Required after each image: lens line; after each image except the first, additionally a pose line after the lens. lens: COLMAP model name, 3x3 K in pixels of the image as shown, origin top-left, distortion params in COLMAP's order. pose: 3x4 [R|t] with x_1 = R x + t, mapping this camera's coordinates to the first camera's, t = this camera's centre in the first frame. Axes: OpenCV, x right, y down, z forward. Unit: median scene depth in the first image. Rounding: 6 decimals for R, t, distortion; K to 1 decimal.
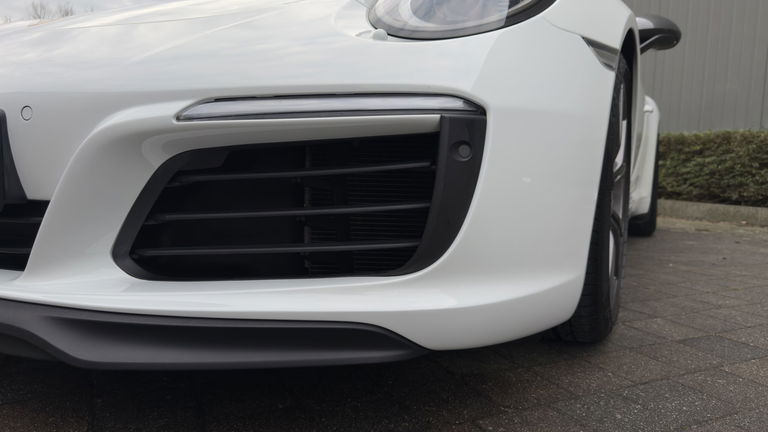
lens RADIAL K [[536.1, 0, 384.0], [0, 536.1, 216.0], [0, 0, 1]] dist [0.006901, 0.000200]
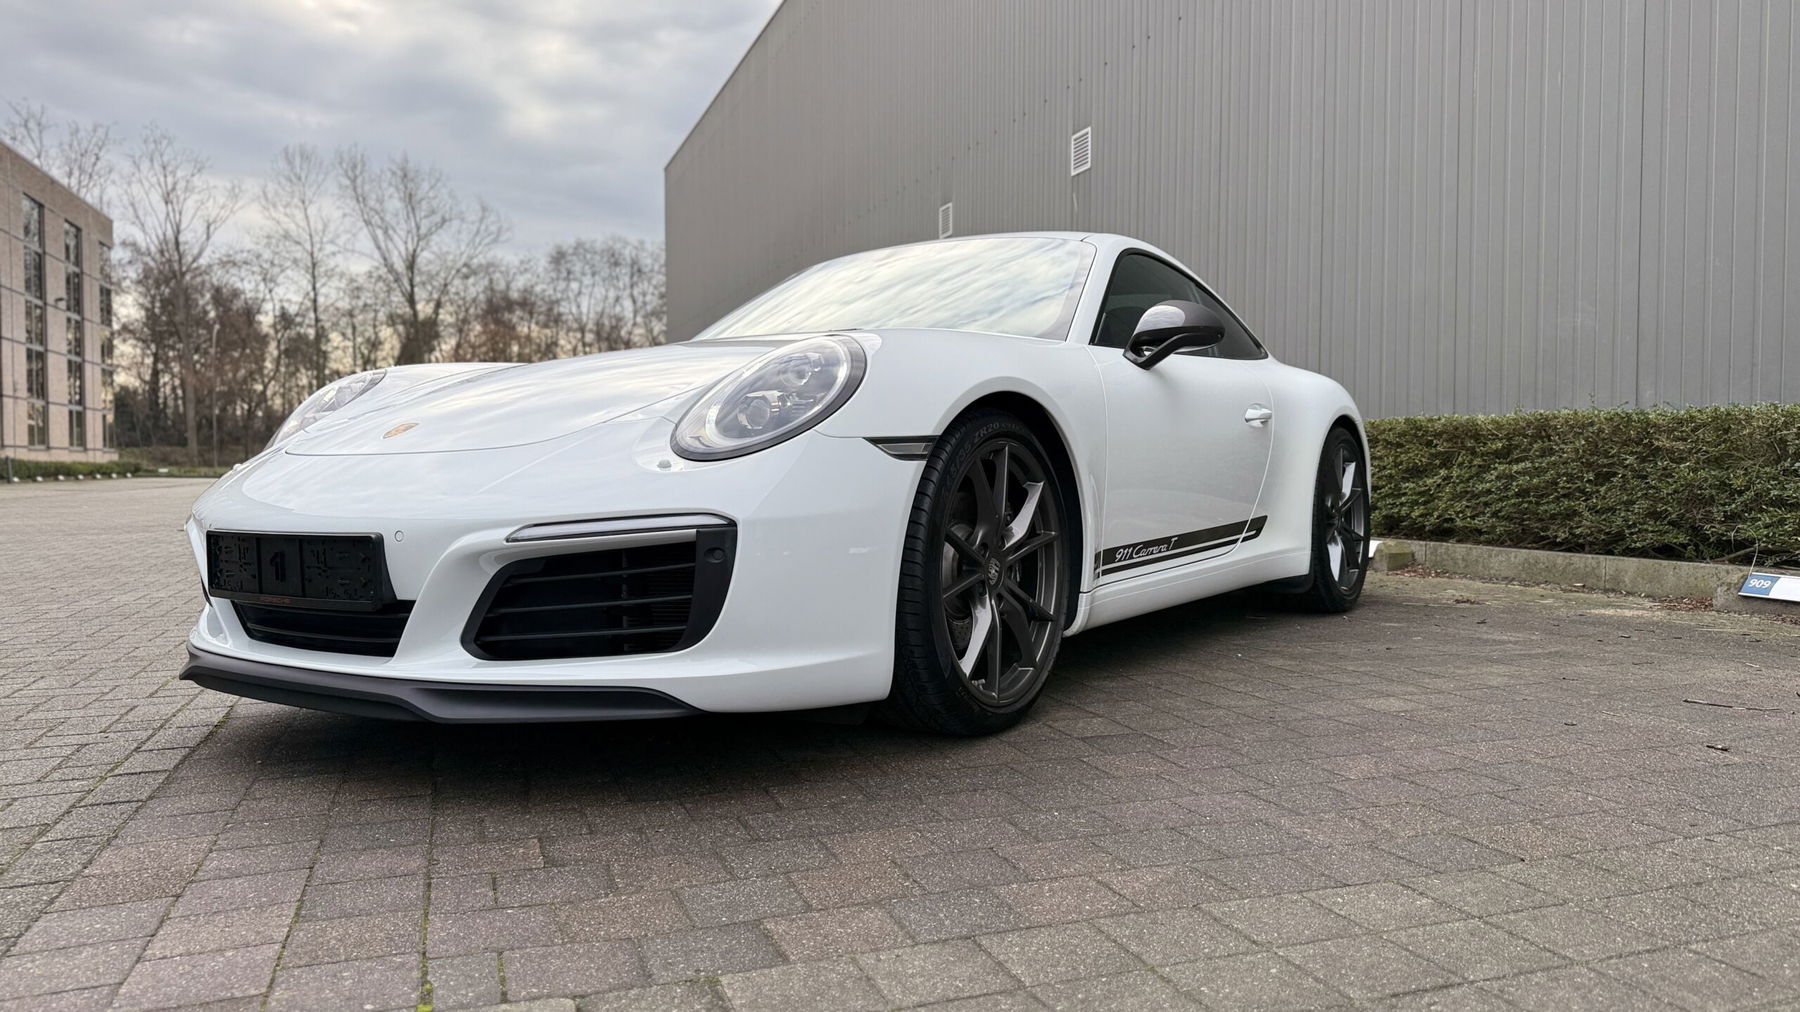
lens RADIAL K [[1256.6, 0, 900.0], [0, 1256.6, 506.0], [0, 0, 1]] dist [0.006901, 0.000200]
pose [[0.992105, -0.034110, -0.120683, 0.153037], [0.026763, 0.997718, -0.061981, -0.006077], [0.122522, 0.058262, 0.990754, -0.315433]]
